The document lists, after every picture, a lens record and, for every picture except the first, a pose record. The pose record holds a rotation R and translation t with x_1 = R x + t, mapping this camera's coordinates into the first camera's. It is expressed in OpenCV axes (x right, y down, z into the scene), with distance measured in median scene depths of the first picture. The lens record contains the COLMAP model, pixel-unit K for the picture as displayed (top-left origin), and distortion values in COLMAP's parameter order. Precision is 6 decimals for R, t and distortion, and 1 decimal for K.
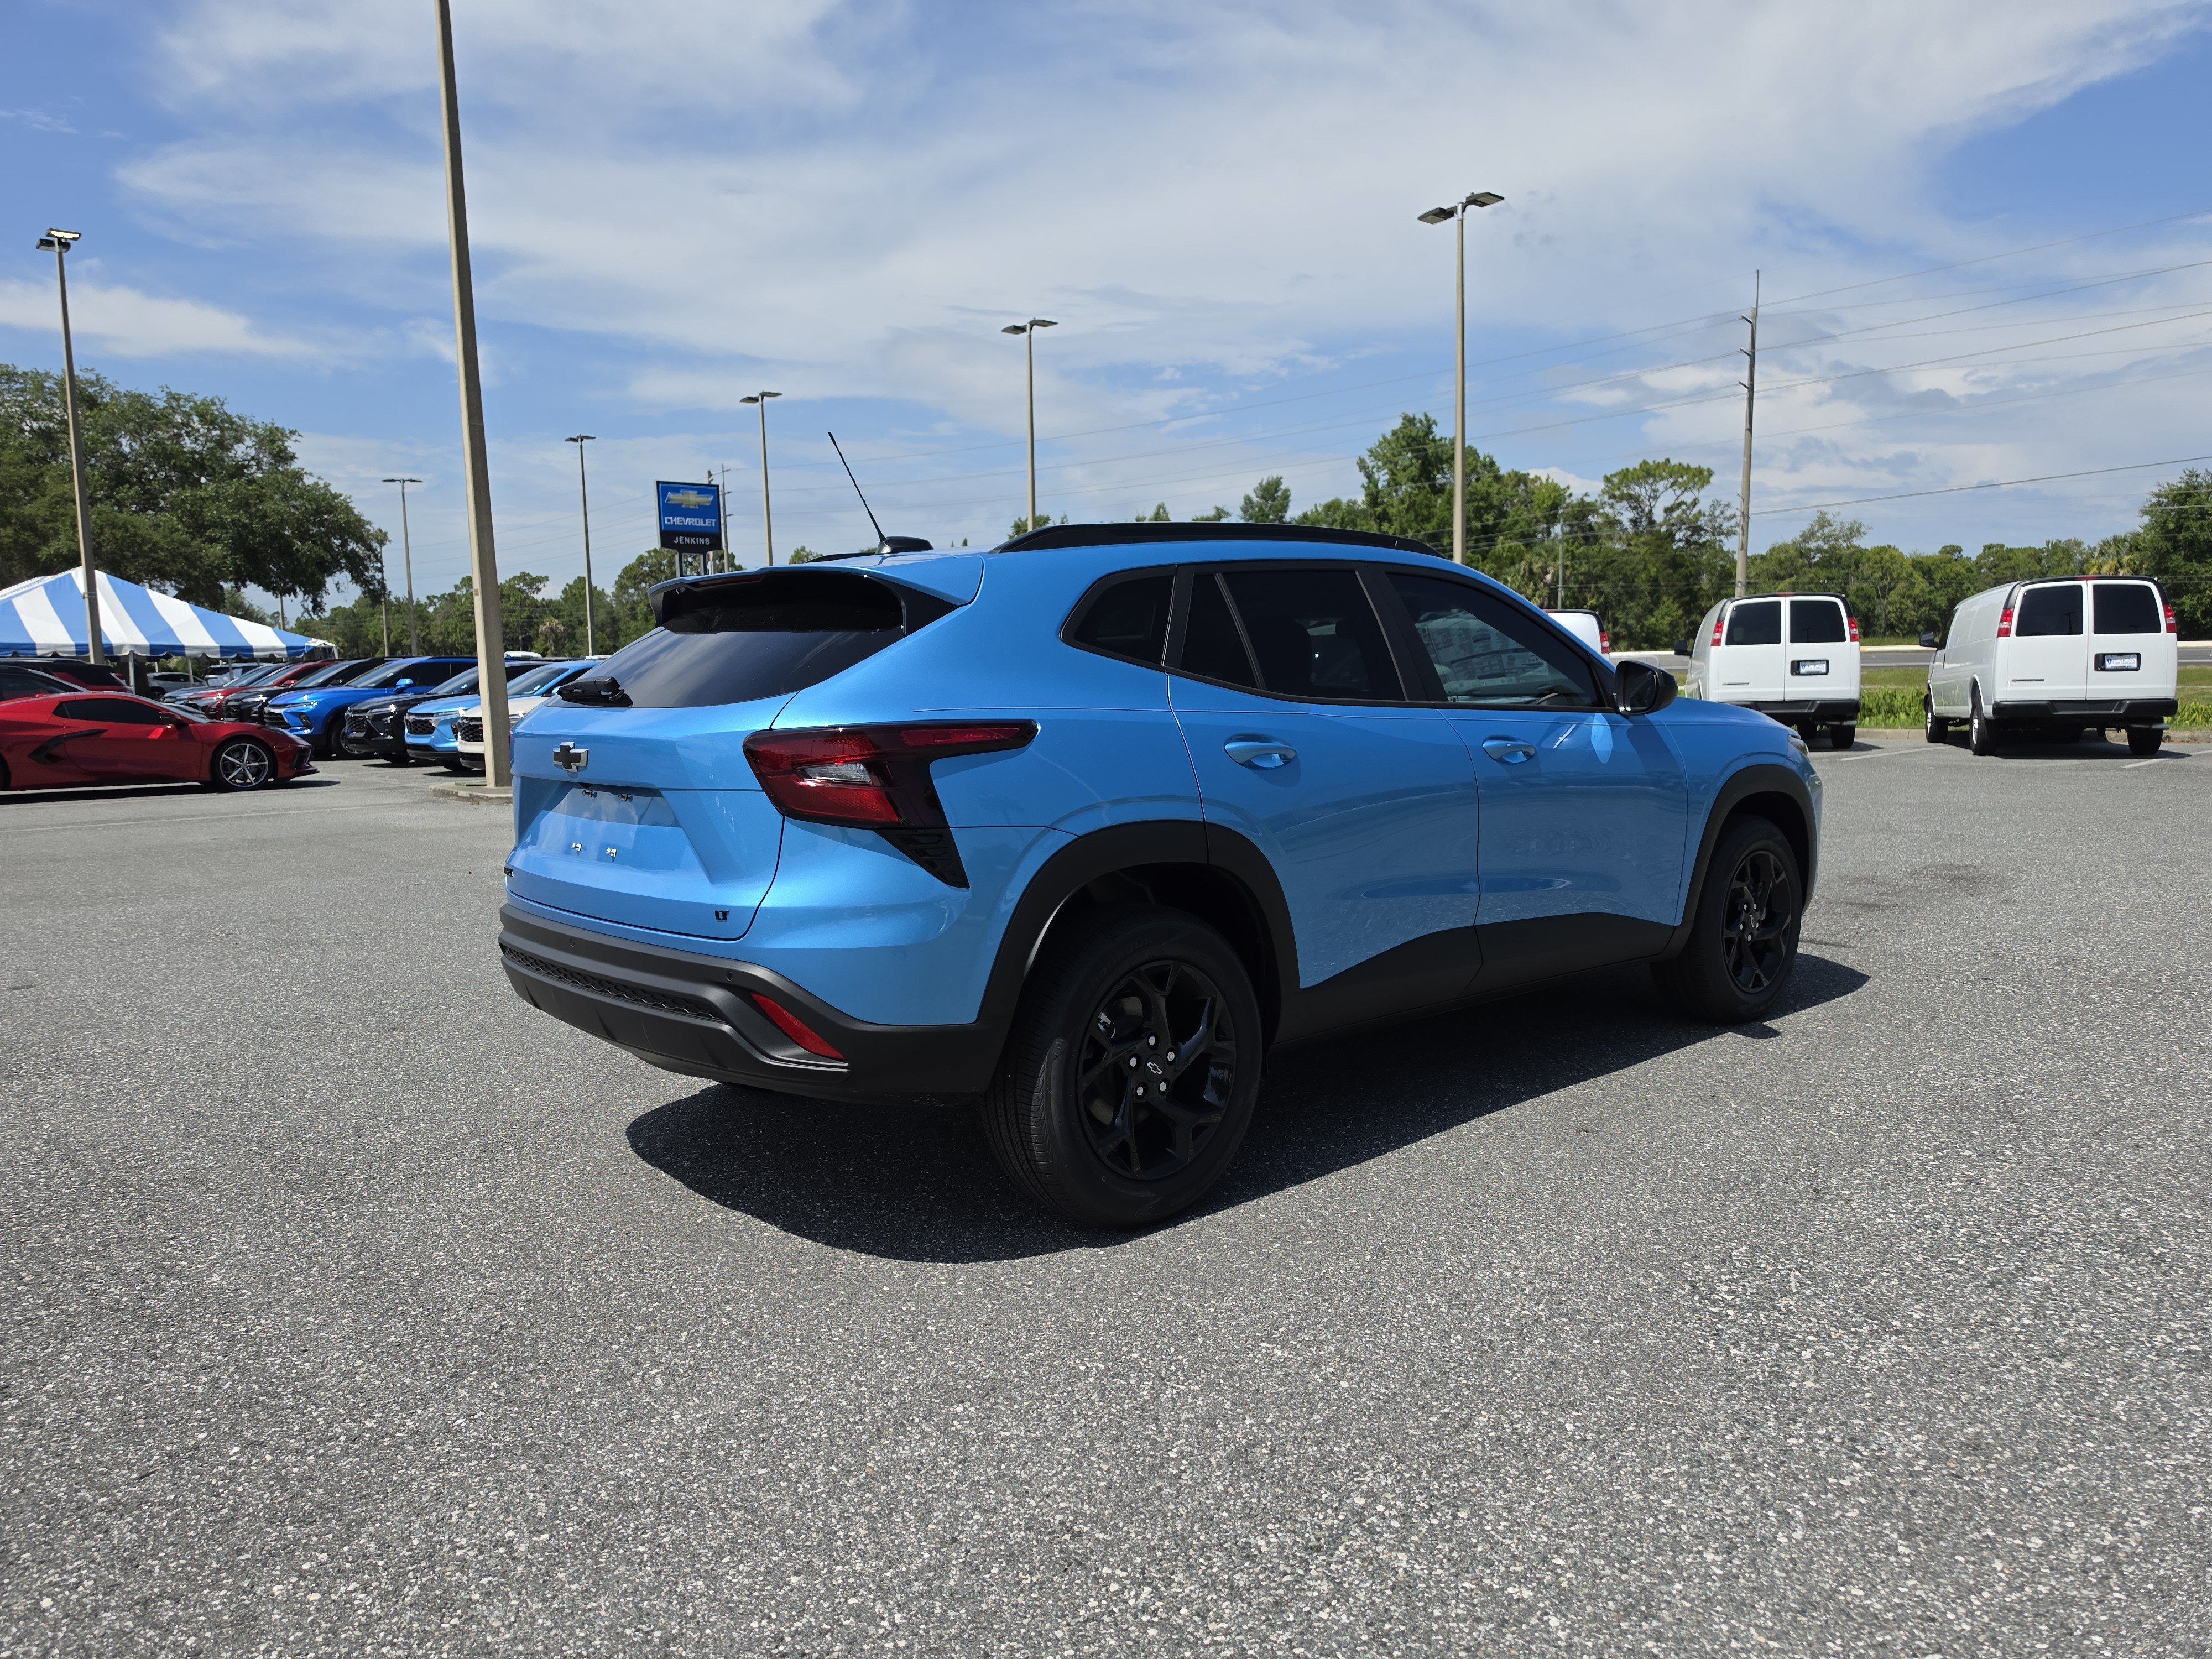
lens RADIAL K [[1630.1, 0, 1098.5], [0, 1630.1, 868.7], [0, 0, 1]] dist [0.044563, -0.060905]
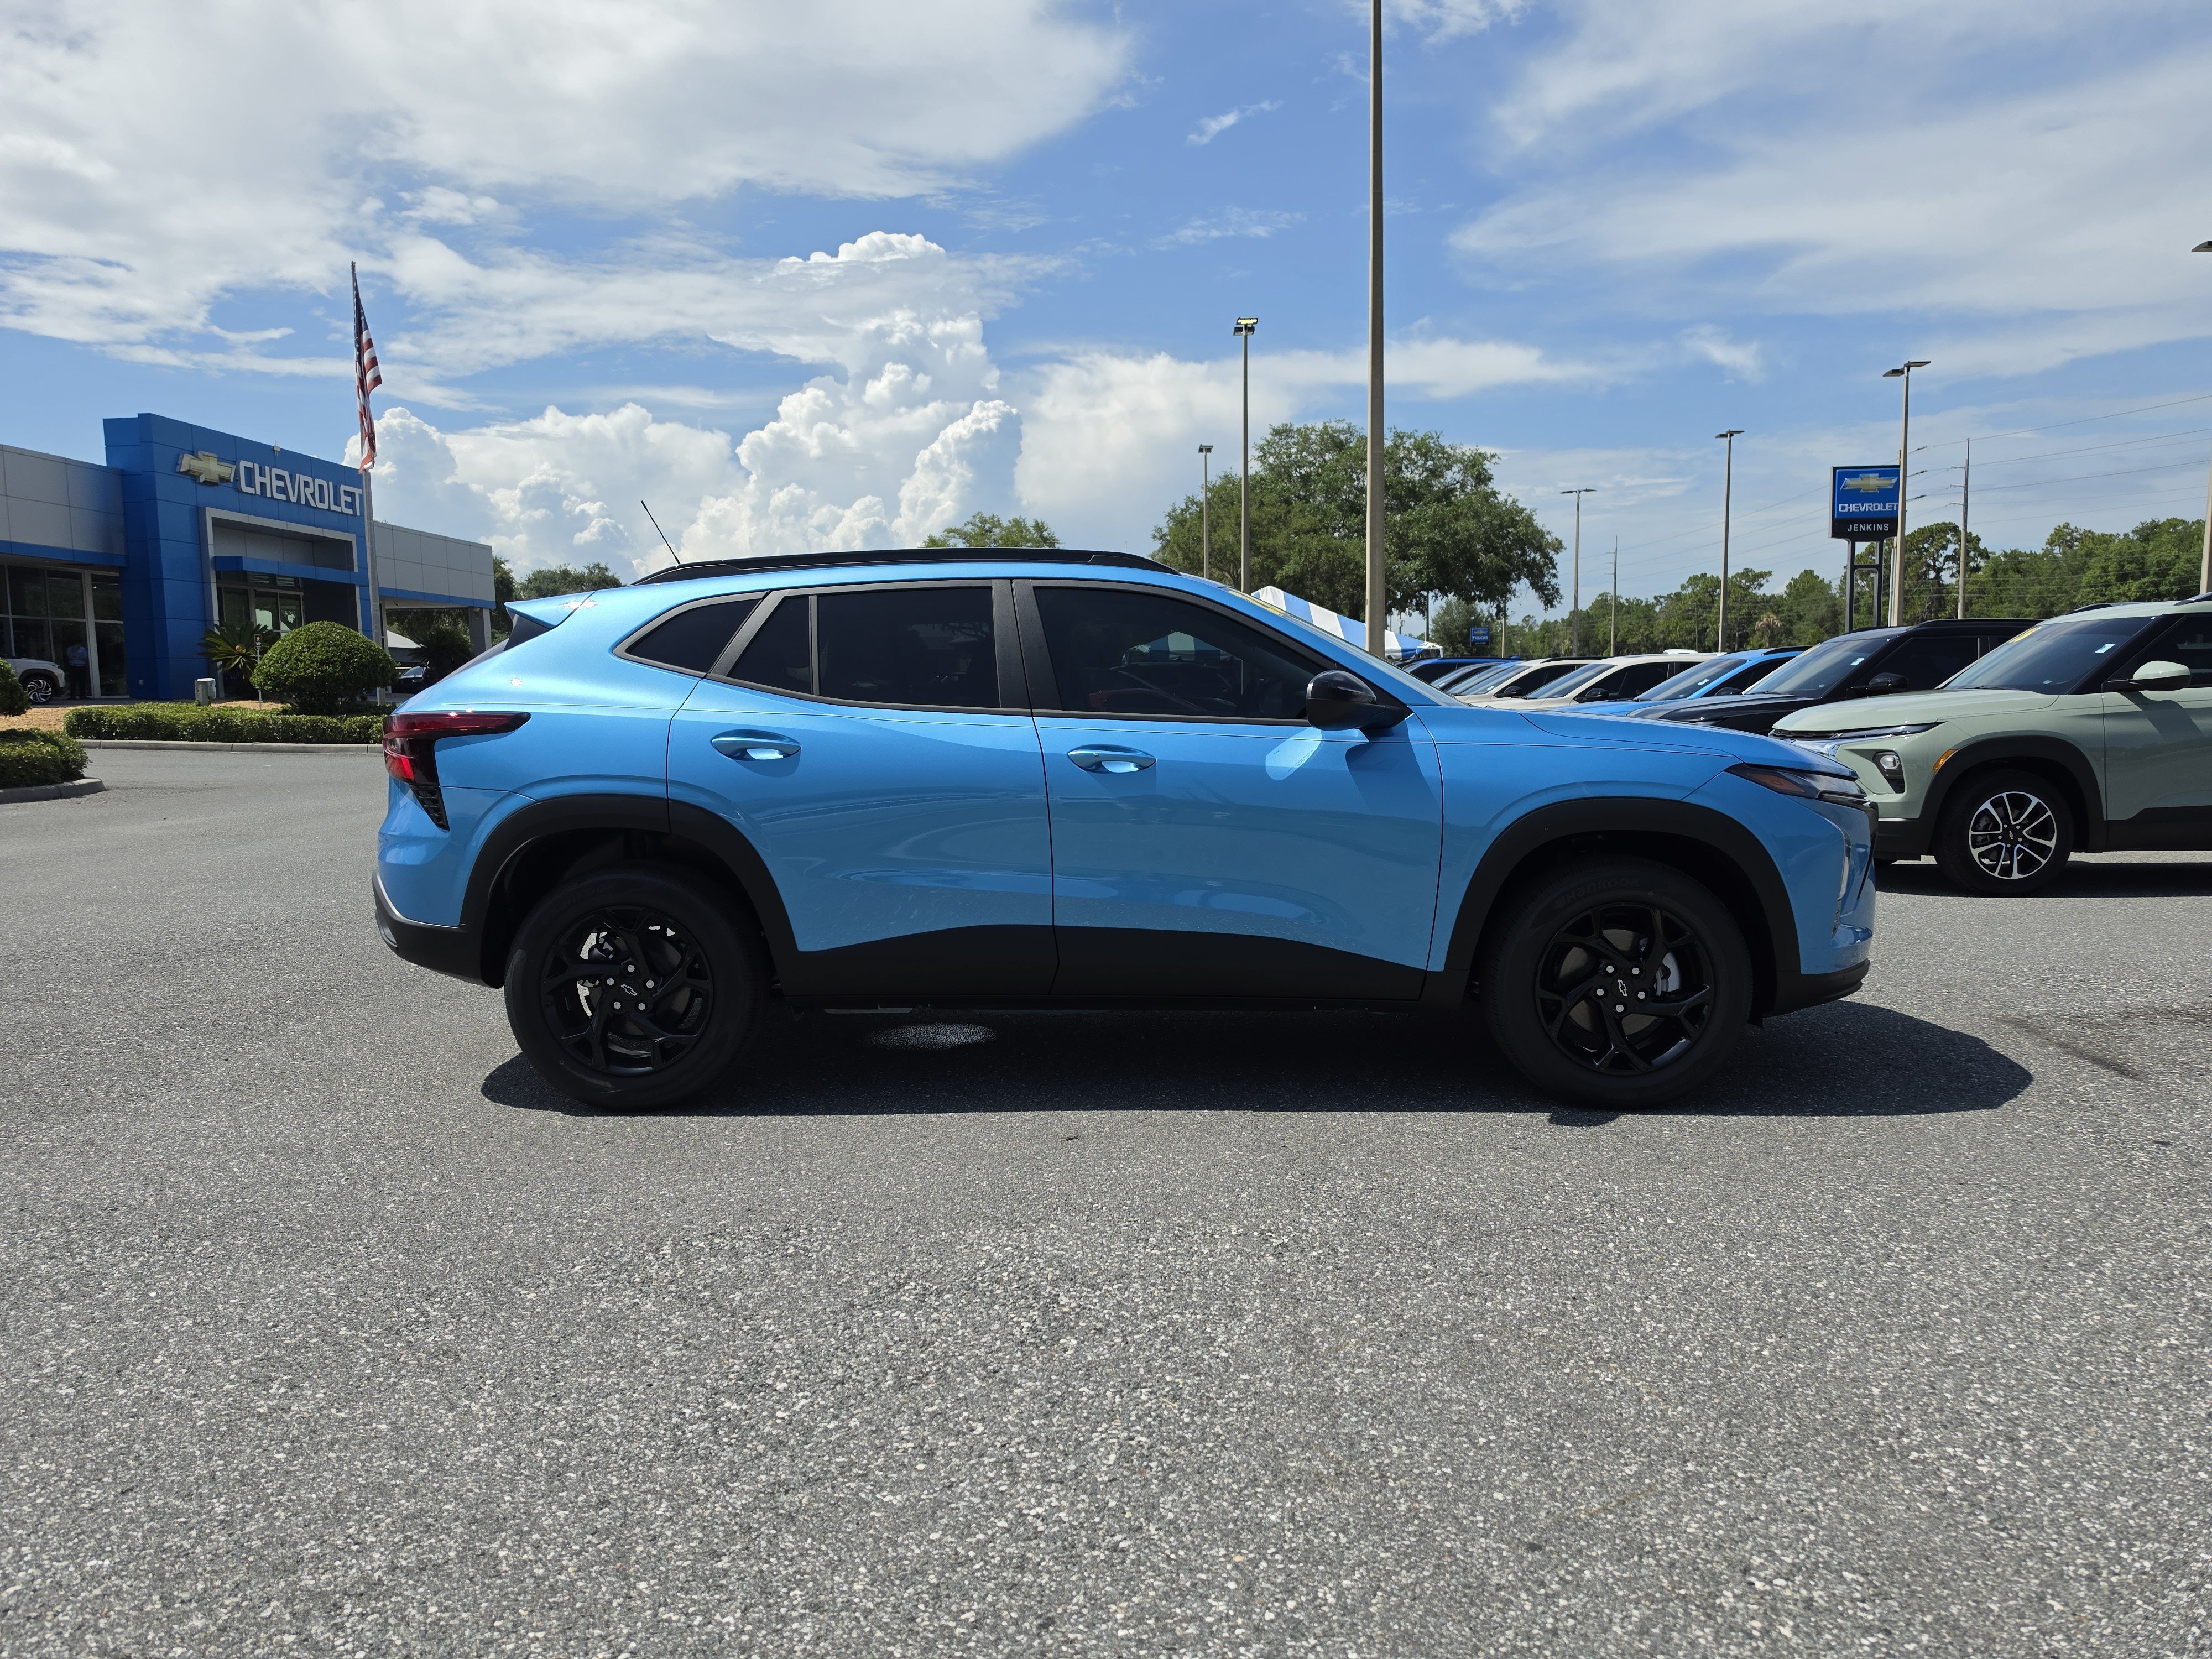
lens RADIAL K [[1630.1, 0, 1098.5], [0, 1630.1, 868.7], [0, 0, 1]] dist [0.044563, -0.060905]
pose [[0.689408, 0.086577, -0.719181, 0.714720], [-0.084696, 0.995656, 0.038670, -0.031710], [0.719405, 0.034253, 0.693746, 0.220348]]
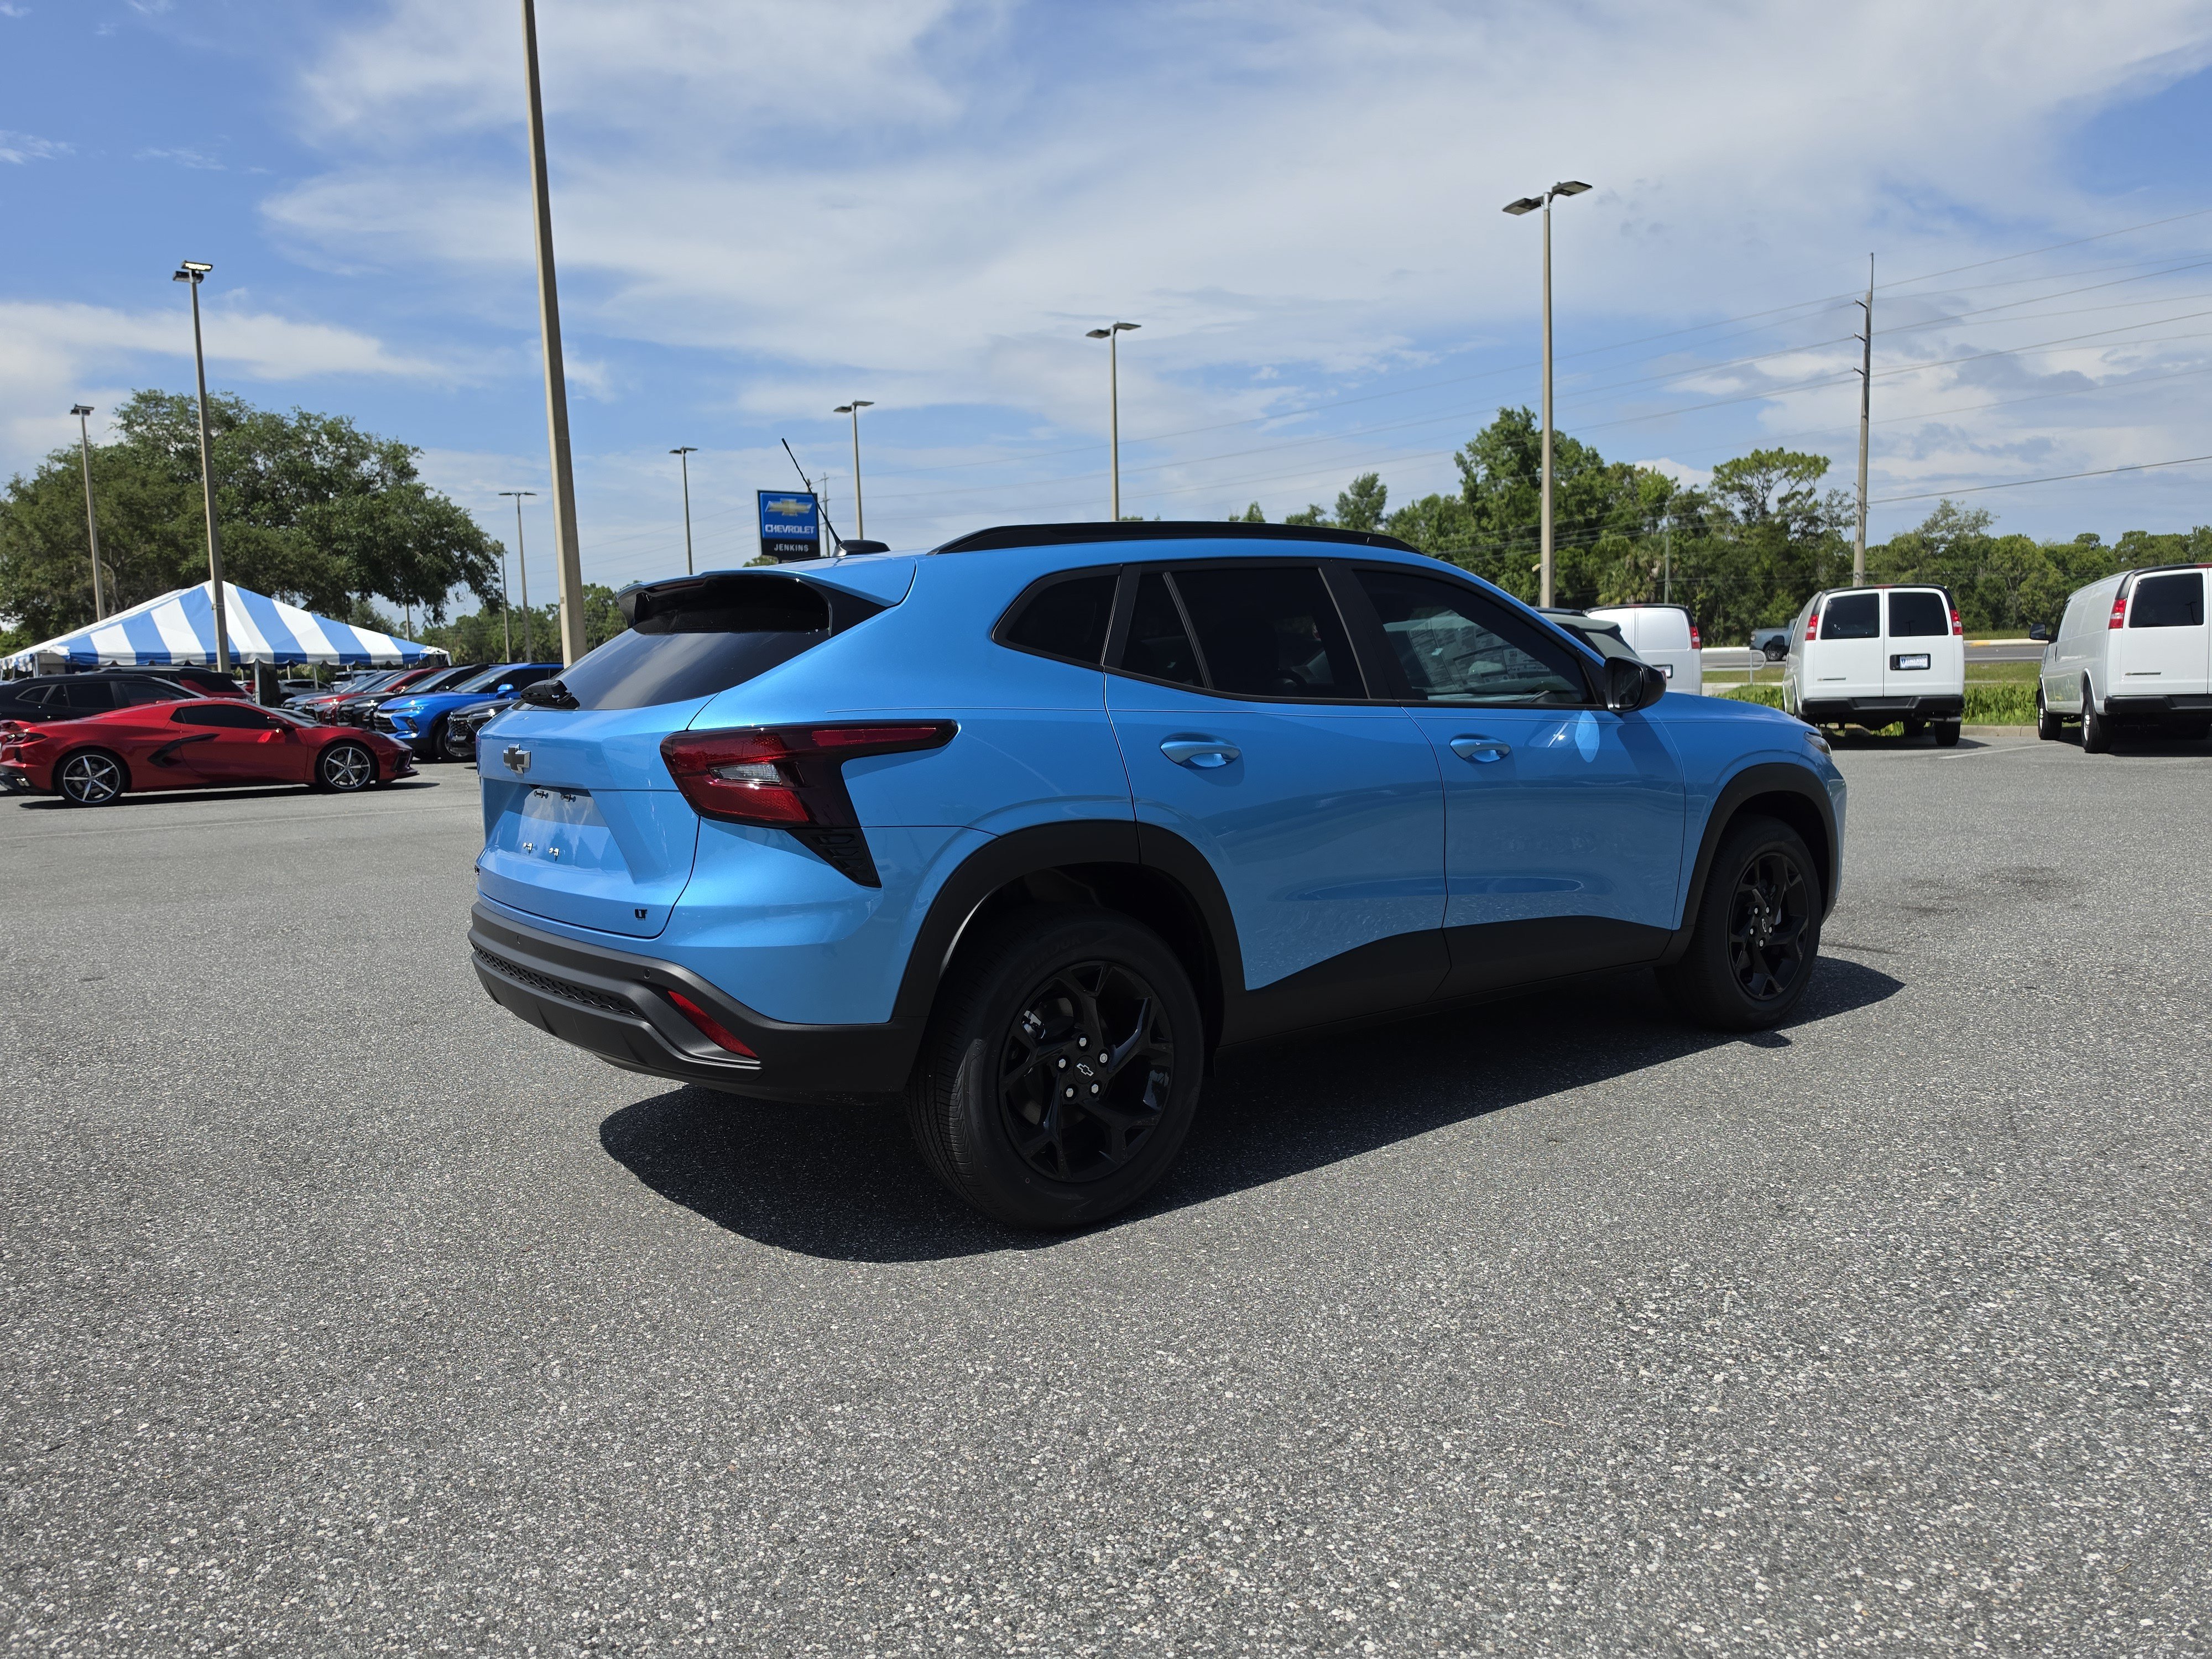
lens RADIAL K [[1633.4, 0, 1070.7], [0, 1633.4, 837.4], [0, 0, 1]] dist [0.039727, -0.054817]
pose [[0.996356, 0.001086, -0.085290, 0.066028], [-0.002737, 0.999811, -0.019241, 0.000038], [0.085253, 0.019404, 0.996170, 0.003198]]
